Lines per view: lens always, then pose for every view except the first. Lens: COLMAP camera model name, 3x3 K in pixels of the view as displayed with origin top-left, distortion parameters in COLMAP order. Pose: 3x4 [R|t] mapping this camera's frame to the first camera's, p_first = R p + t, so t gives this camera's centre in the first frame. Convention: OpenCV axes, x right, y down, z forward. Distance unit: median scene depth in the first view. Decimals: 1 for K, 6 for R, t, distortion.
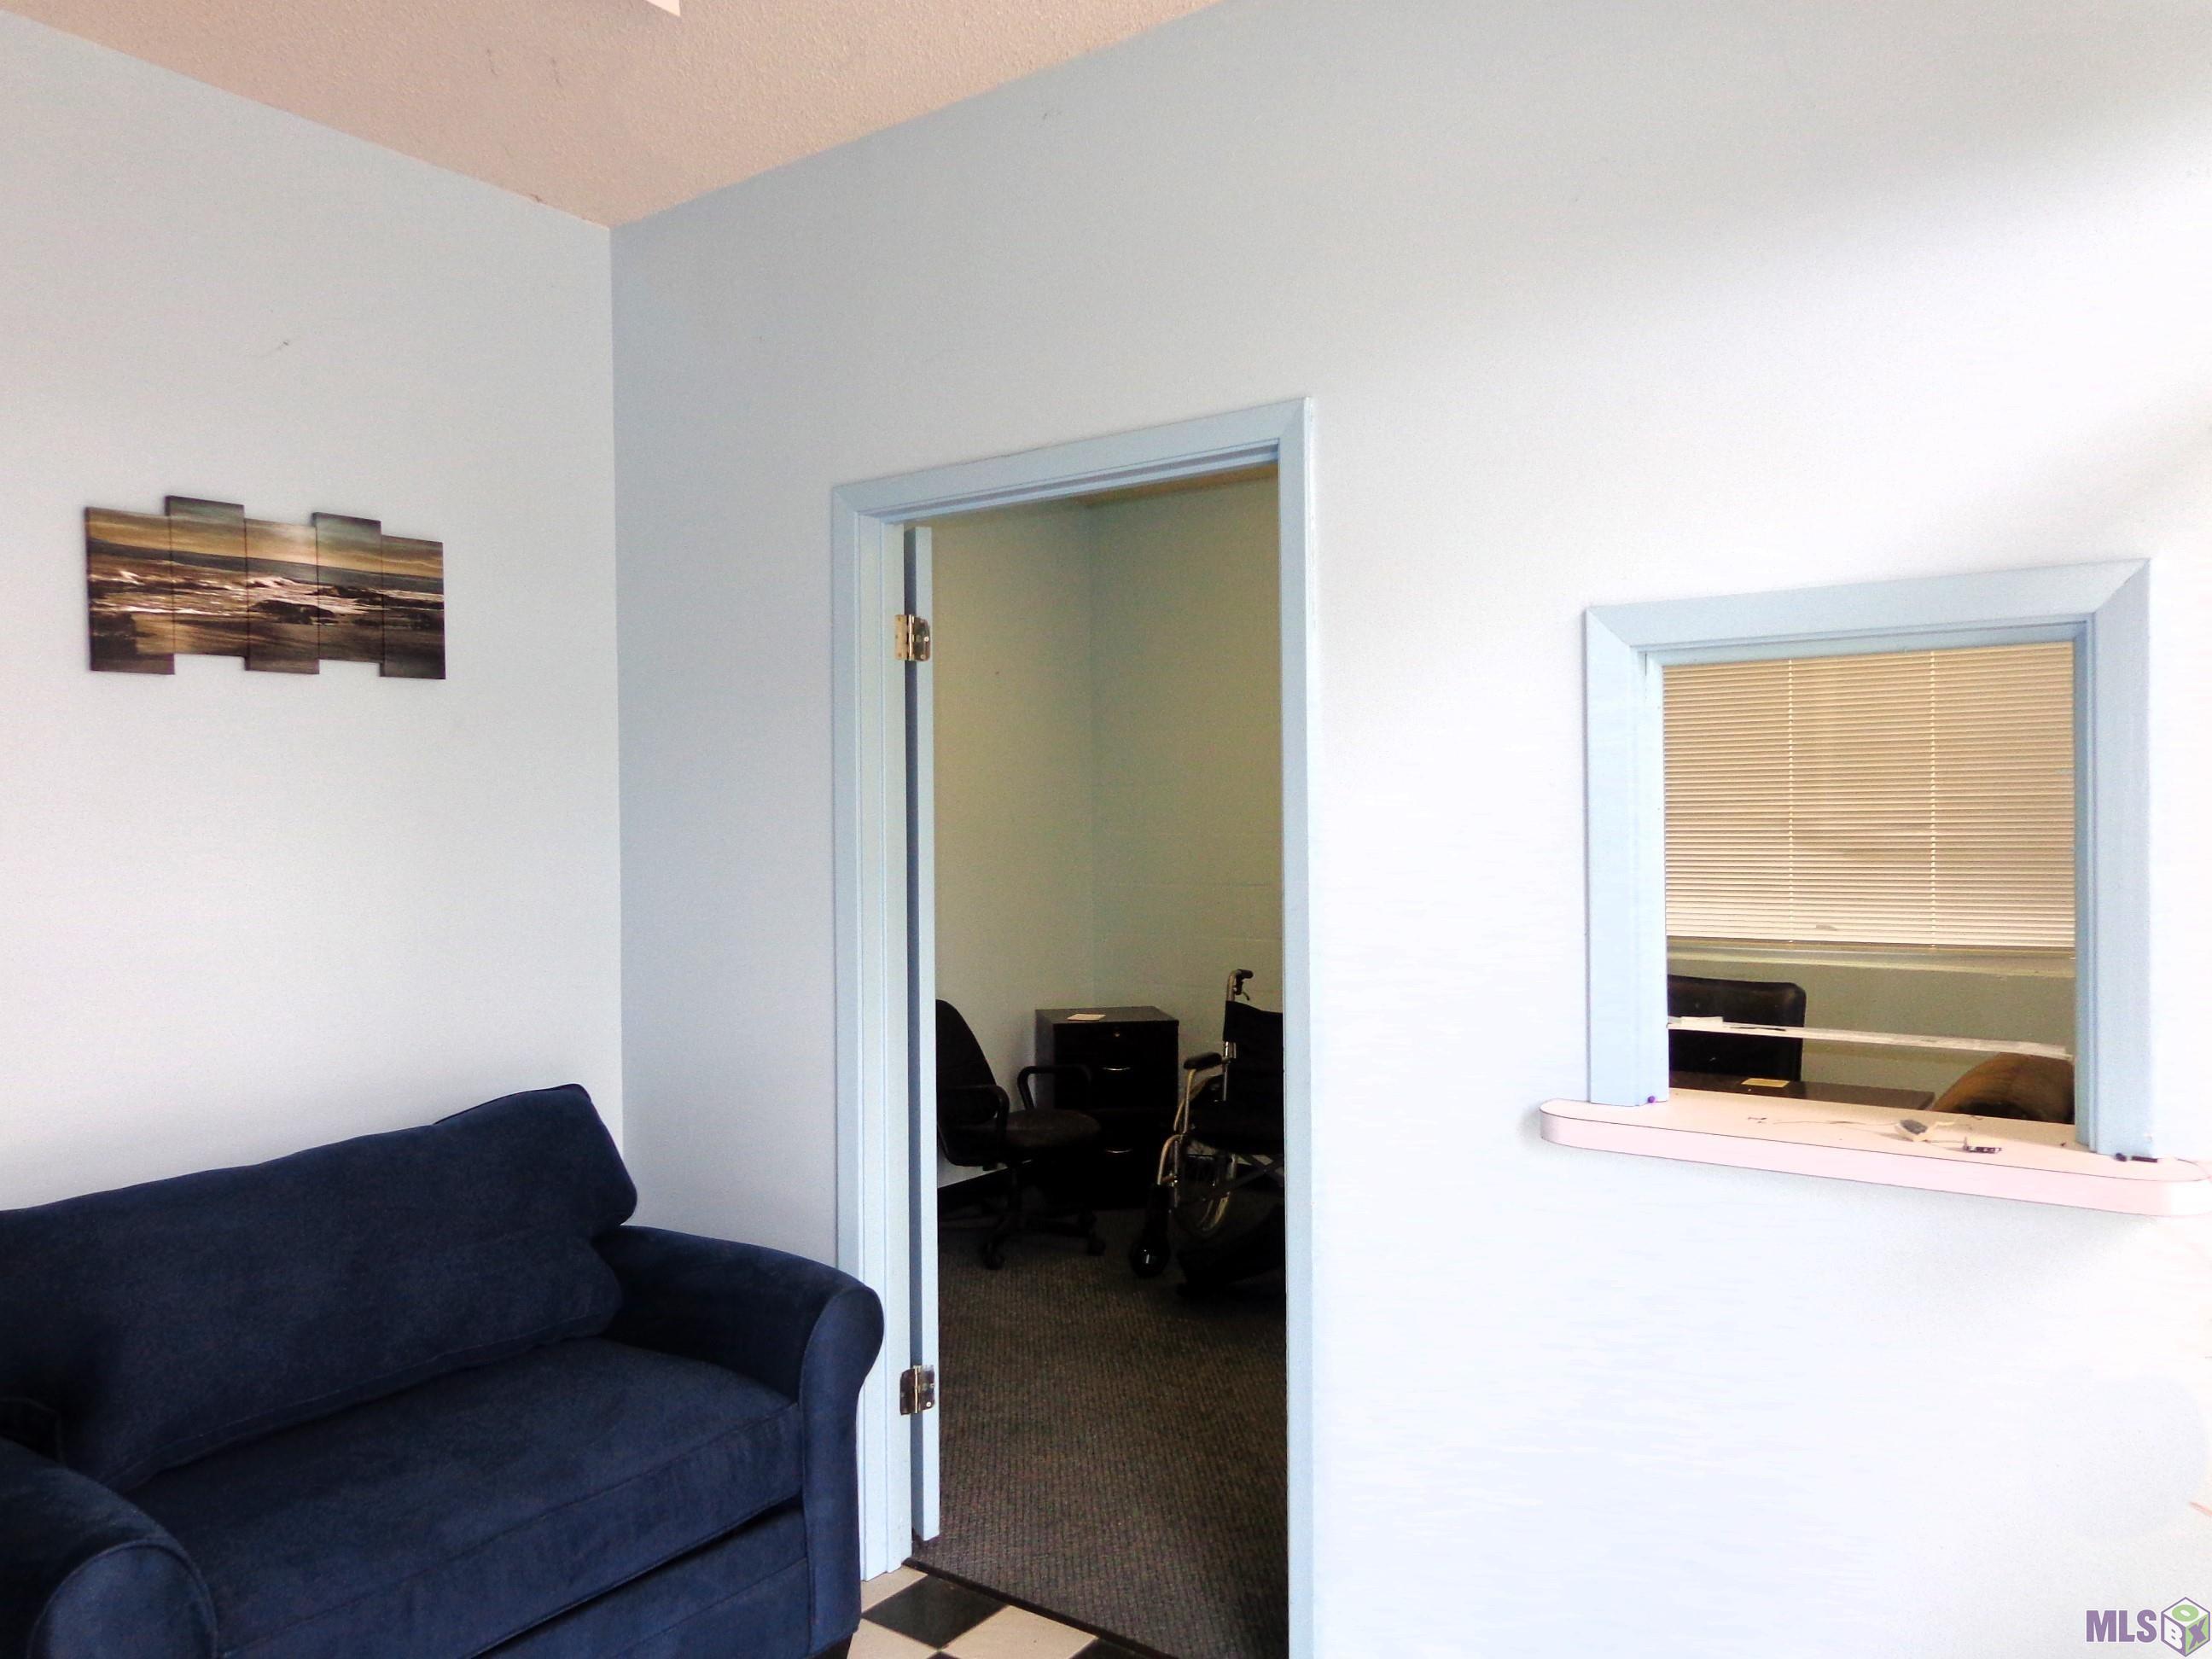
lens RADIAL K [[1541.3, 0, 1106.0], [0, 1541.3, 829.5], [0, 0, 1]] dist [0.002172, 0.001310]
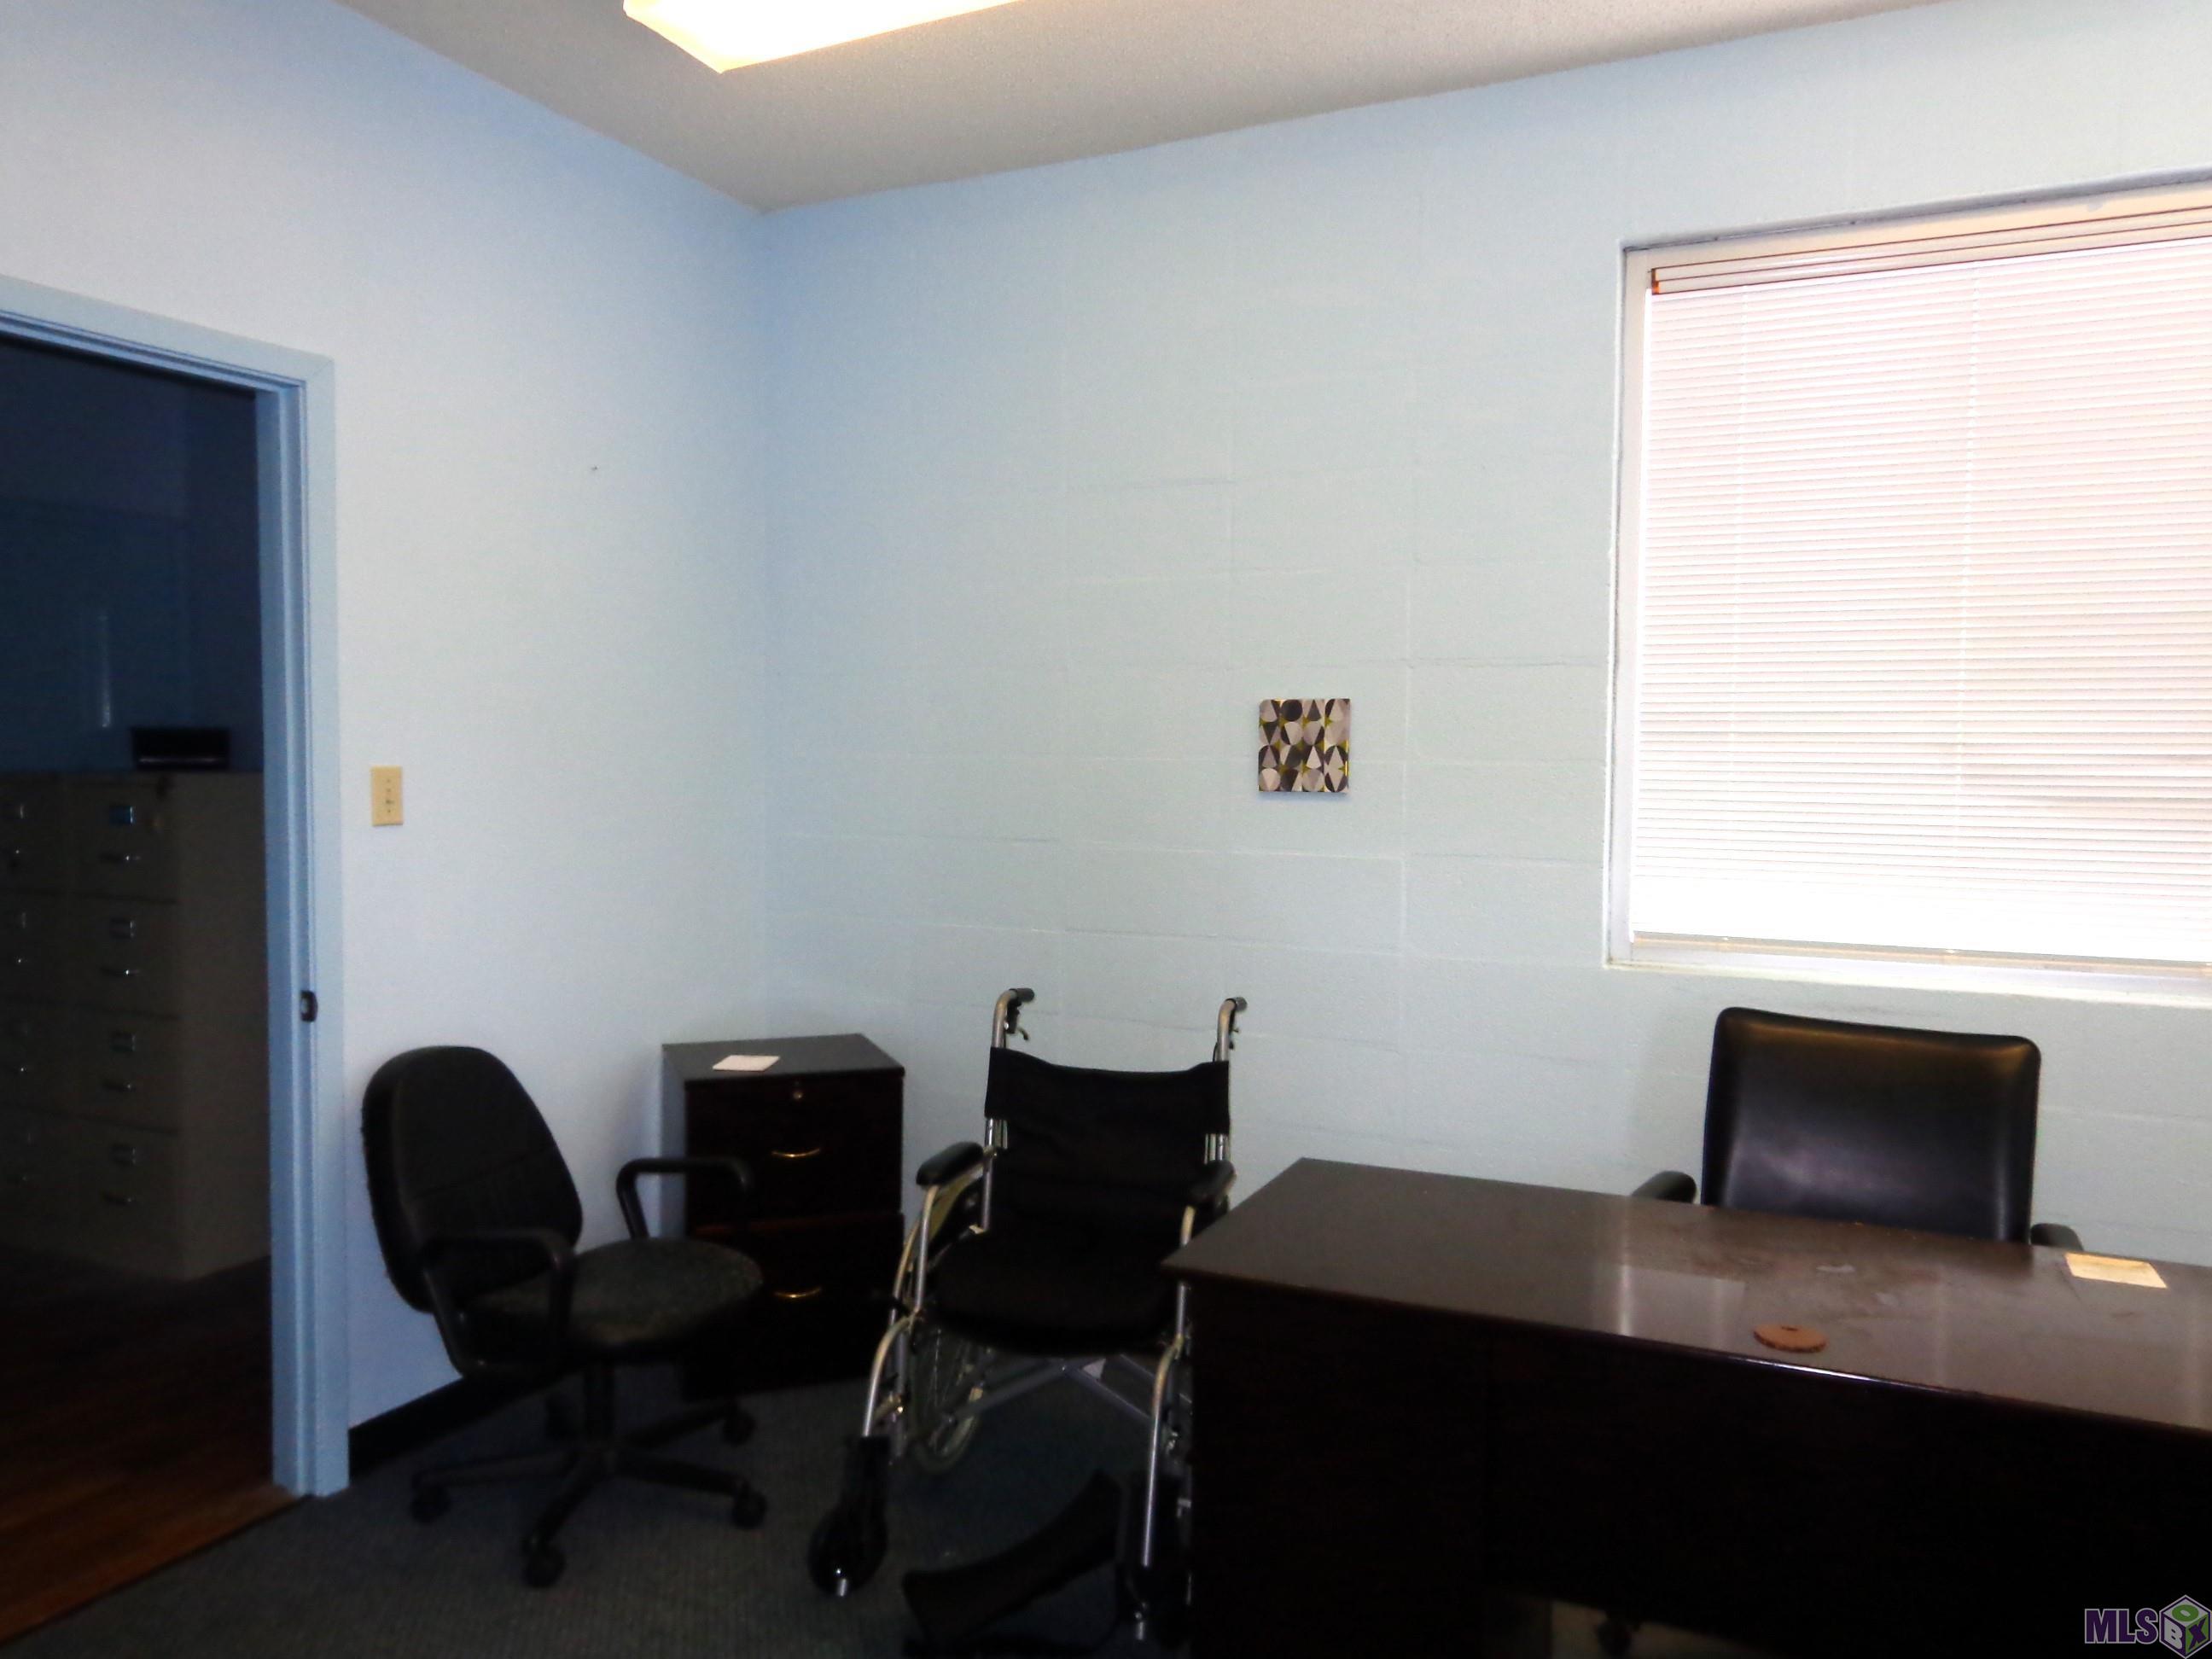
lens RADIAL K [[1541.3, 0, 1106.0], [0, 1541.3, 829.5], [0, 0, 1]] dist [0.002172, 0.001310]
pose [[0.983872, 0.008059, 0.178693, 0.017238], [-0.015815, 0.998992, 0.042021, 0.005605], [-0.178174, -0.044170, 0.983007, 0.438122]]
